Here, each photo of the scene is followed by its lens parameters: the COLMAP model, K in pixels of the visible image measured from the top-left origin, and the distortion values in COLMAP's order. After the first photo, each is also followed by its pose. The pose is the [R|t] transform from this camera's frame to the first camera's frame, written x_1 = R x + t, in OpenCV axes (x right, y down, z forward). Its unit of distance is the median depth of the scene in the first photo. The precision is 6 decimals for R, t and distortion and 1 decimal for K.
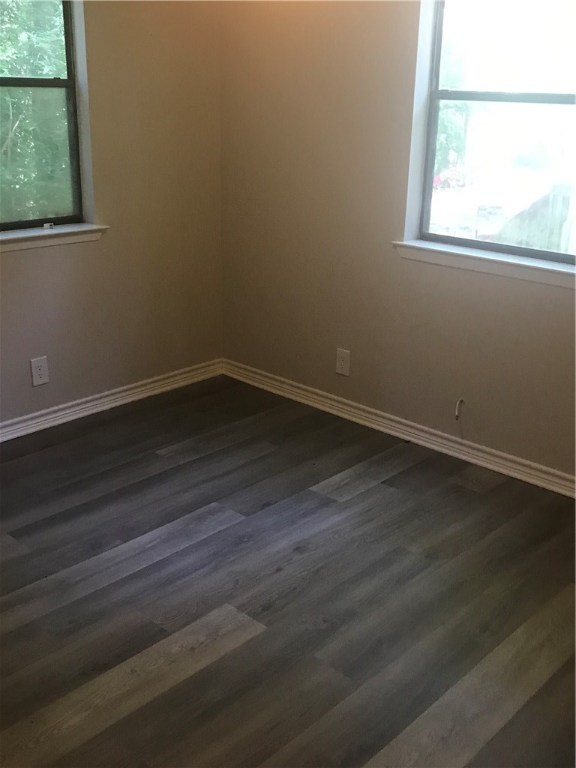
lens RADIAL K [[845.2, 0, 287.3], [0, 845.2, 387.9], [0, 0, 1]] dist [0.098656, -0.264016]
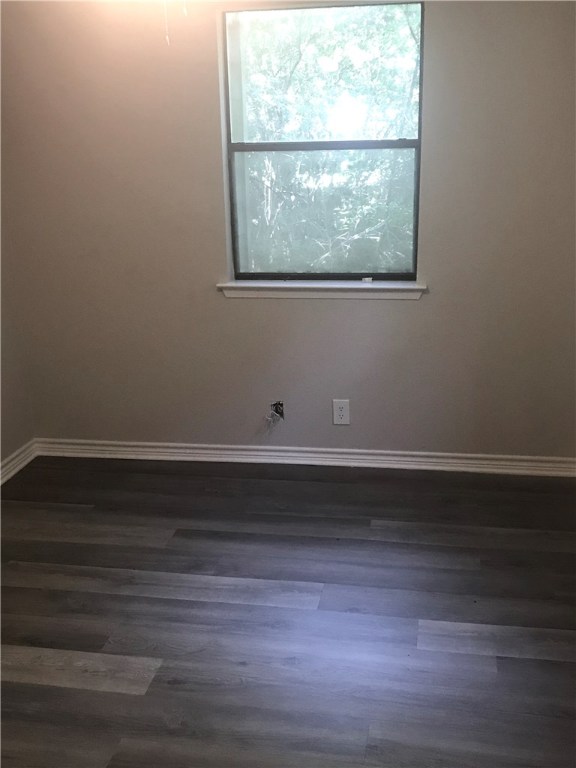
lens RADIAL K [[845.2, 0, 287.3], [0, 845.2, 387.9], [0, 0, 1]] dist [0.098656, -0.264016]
pose [[0.522792, 0.221499, -0.823181, 0.604207], [-0.245496, 0.963863, 0.103442, -0.158550], [0.816346, 0.148009, 0.558277, 0.387541]]
